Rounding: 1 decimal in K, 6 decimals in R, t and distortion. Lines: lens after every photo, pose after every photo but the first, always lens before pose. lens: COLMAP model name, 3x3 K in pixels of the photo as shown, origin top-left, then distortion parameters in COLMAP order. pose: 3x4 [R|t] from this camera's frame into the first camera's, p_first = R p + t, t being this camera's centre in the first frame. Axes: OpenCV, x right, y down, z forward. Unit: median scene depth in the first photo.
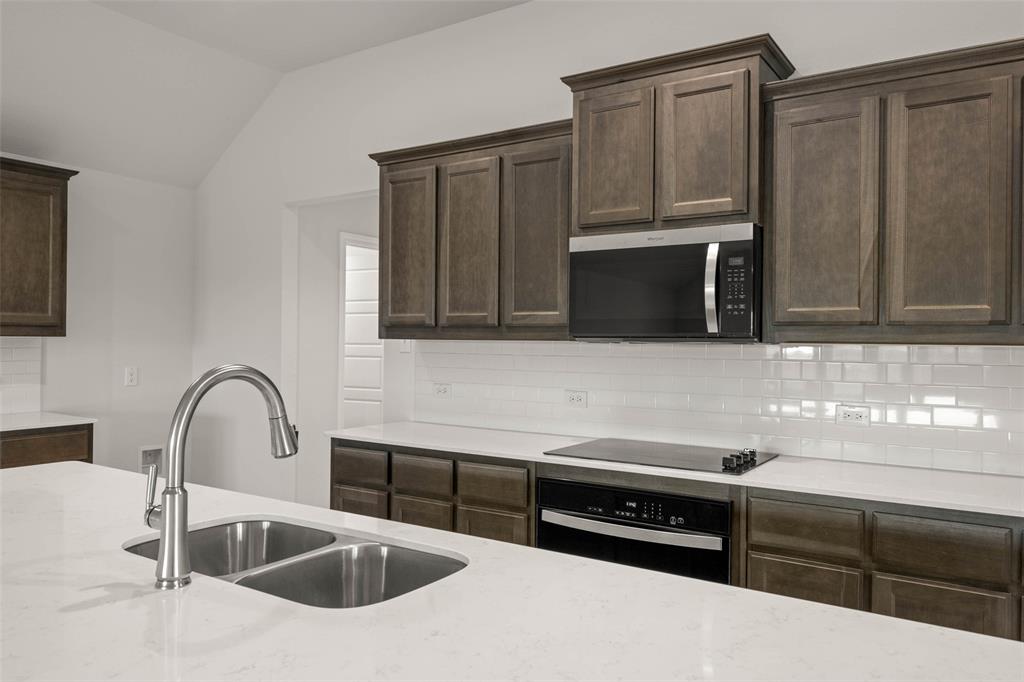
lens RADIAL K [[730.1, 0, 512.0], [0, 730.1, 341.0], [0, 0, 1]] dist [-0.002596, 0.000312]
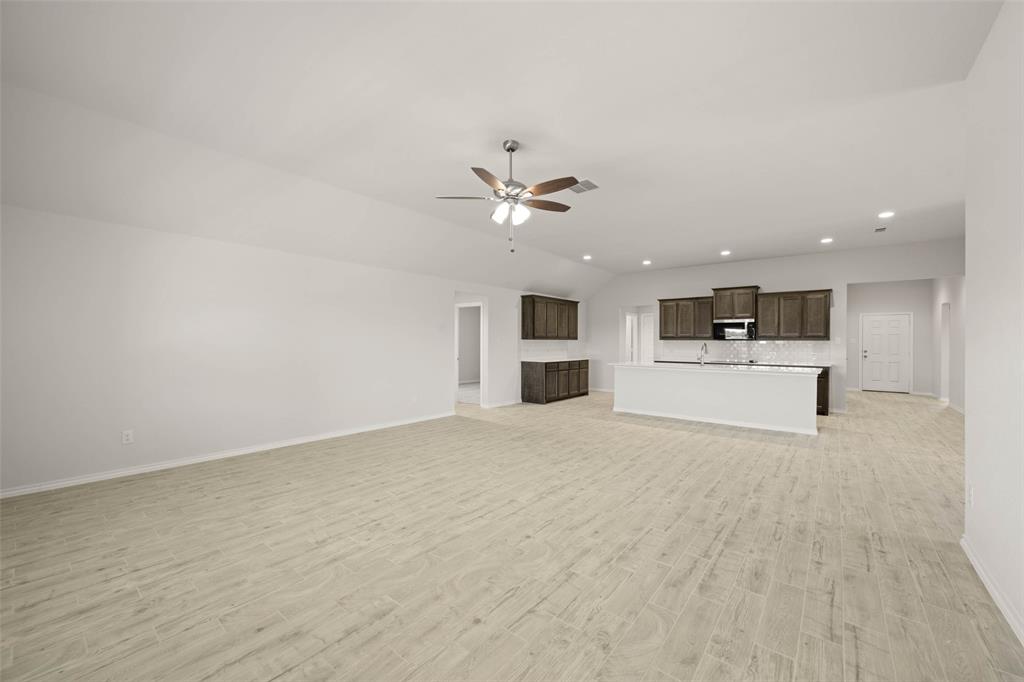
lens RADIAL K [[398.2, 0, 512.0], [0, 398.2, 341.0], [0, 0, 1]] dist [0.000060, -0.000075]
pose [[0.994862, -0.005614, -0.101085, -1.064737], [0.005644, 0.999984, 0.000008, -0.002185], [0.101083, -0.000579, 0.994878, -1.958738]]
